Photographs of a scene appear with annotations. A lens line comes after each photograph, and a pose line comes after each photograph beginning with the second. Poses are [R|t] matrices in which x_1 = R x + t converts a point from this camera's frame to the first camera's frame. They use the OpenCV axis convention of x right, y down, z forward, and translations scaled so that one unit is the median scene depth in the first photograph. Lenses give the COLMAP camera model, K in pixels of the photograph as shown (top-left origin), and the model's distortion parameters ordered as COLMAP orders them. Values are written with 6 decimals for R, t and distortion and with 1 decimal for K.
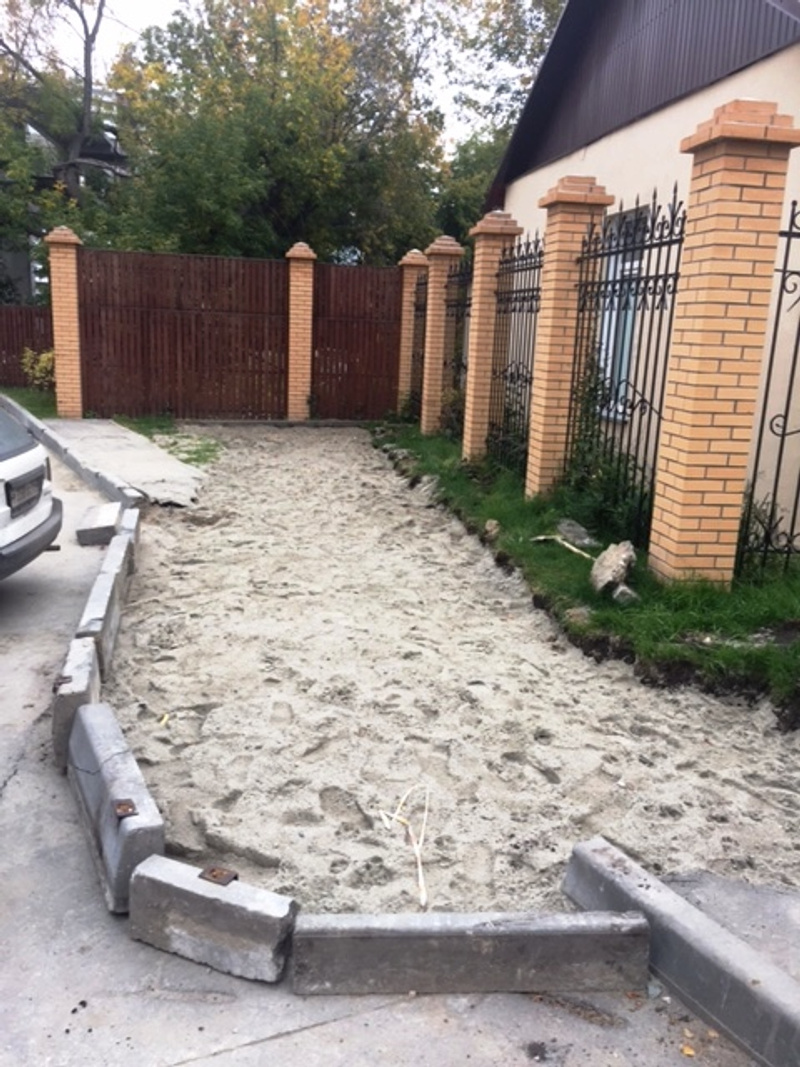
lens RADIAL K [[937.7, 0, 400.0], [0, 937.7, 533.5], [0, 0, 1]] dist [0.065231, -0.002758]
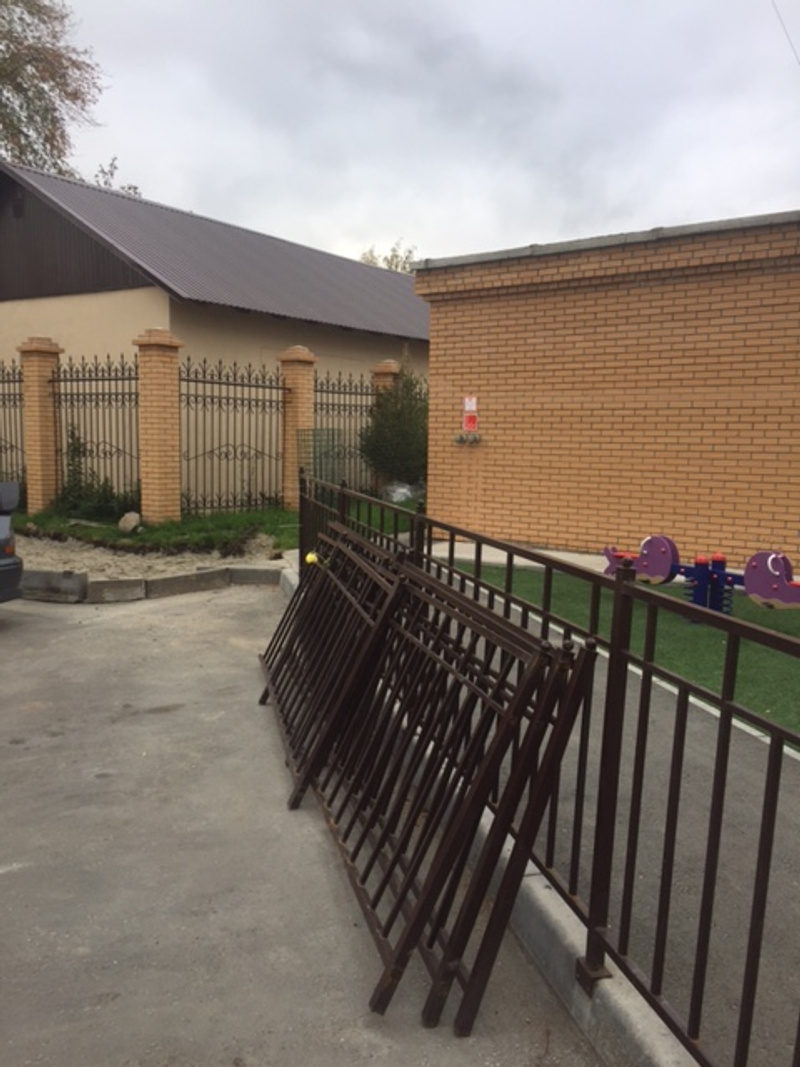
lens RADIAL K [[937.7, 0, 400.0], [0, 937.7, 533.5], [0, 0, 1]] dist [0.065231, -0.002758]
pose [[0.719341, -0.115978, 0.684907, -0.871570], [0.173053, 0.984798, -0.014994, 0.211460], [-0.672756, 0.129311, 0.728476, -1.082764]]
